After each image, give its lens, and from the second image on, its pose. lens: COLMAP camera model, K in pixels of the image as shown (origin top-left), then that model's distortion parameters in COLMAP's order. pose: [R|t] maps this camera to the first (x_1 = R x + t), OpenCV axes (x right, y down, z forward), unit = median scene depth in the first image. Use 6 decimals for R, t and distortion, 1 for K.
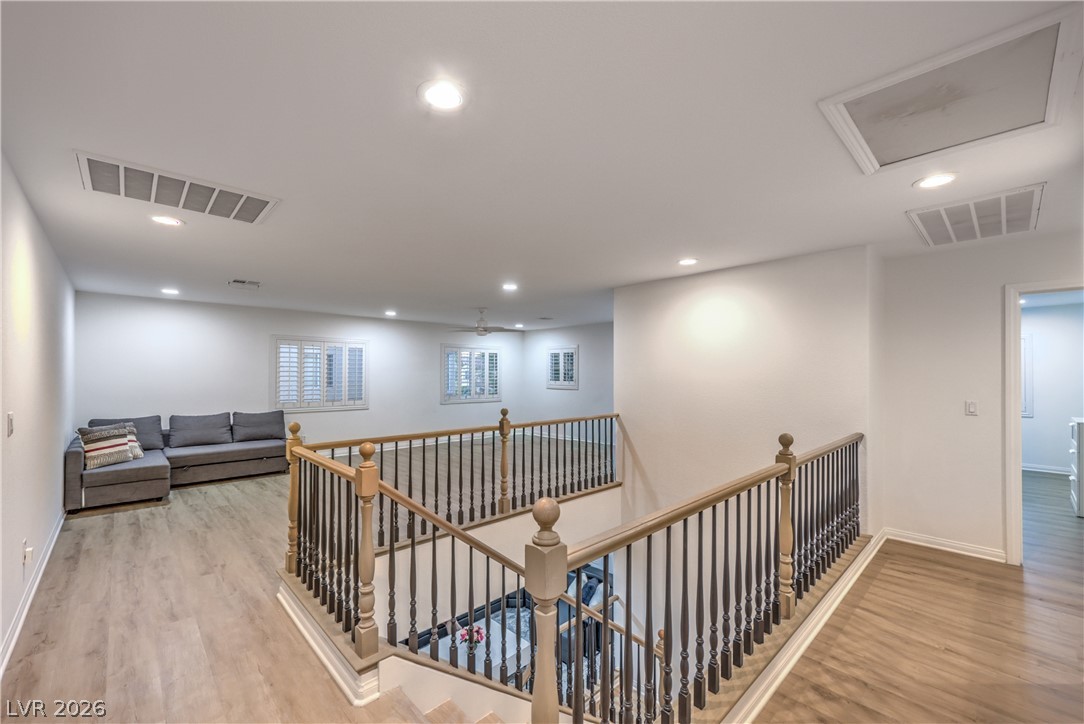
lens RADIAL K [[442.0, 0, 536.0], [0, 442.0, 383.5], [0, 0, 1]] dist [-0.000716, -0.000131]
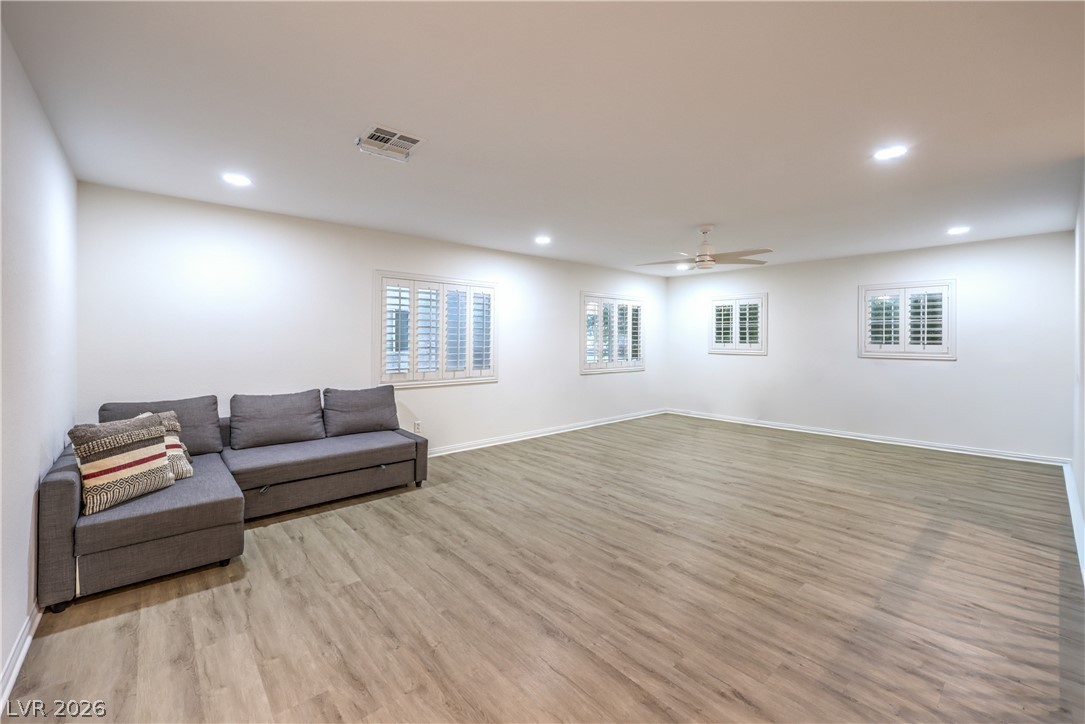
lens RADIAL K [[447.5, 0, 547.6], [0, 447.5, 352.8], [0, 0, 1]] dist [-0.001147, -0.000083]
pose [[0.999384, 0.002032, -0.035028, -0.406112], [-0.001690, 0.999951, 0.009791, 0.007265], [0.035046, -0.009726, 0.999338, 0.436375]]
